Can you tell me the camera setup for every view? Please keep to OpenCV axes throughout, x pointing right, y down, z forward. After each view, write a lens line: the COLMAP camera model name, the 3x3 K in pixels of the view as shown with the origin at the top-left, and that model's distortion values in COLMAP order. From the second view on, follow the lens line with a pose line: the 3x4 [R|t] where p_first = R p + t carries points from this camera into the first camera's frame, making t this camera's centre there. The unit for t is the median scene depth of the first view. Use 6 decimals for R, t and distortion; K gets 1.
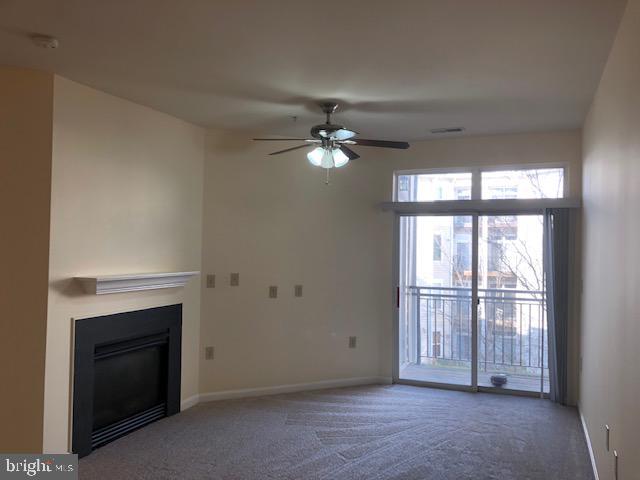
lens RADIAL K [[515.1, 0, 320.0], [0, 515.1, 240.0], [0, 0, 1]] dist [0.082894, -0.092191]
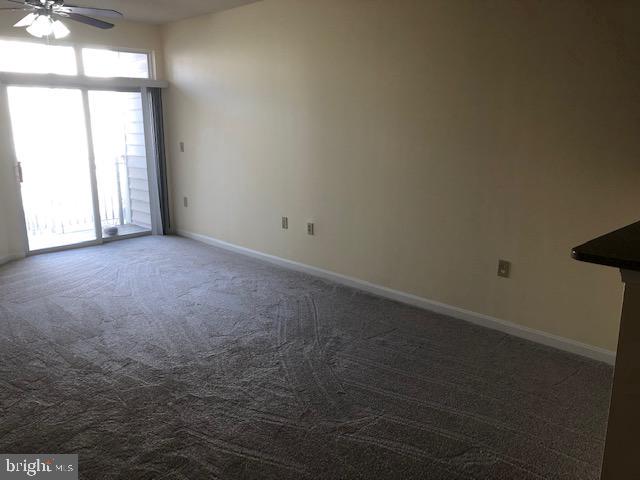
lens RADIAL K [[515.1, 0, 320.0], [0, 515.1, 240.0], [0, 0, 1]] dist [0.082894, -0.092191]
pose [[0.399882, -0.219273, 0.889952, -0.582751], [-0.006549, 0.970254, 0.242001, -0.009844], [-0.916543, -0.102600, 0.386551, 0.078811]]
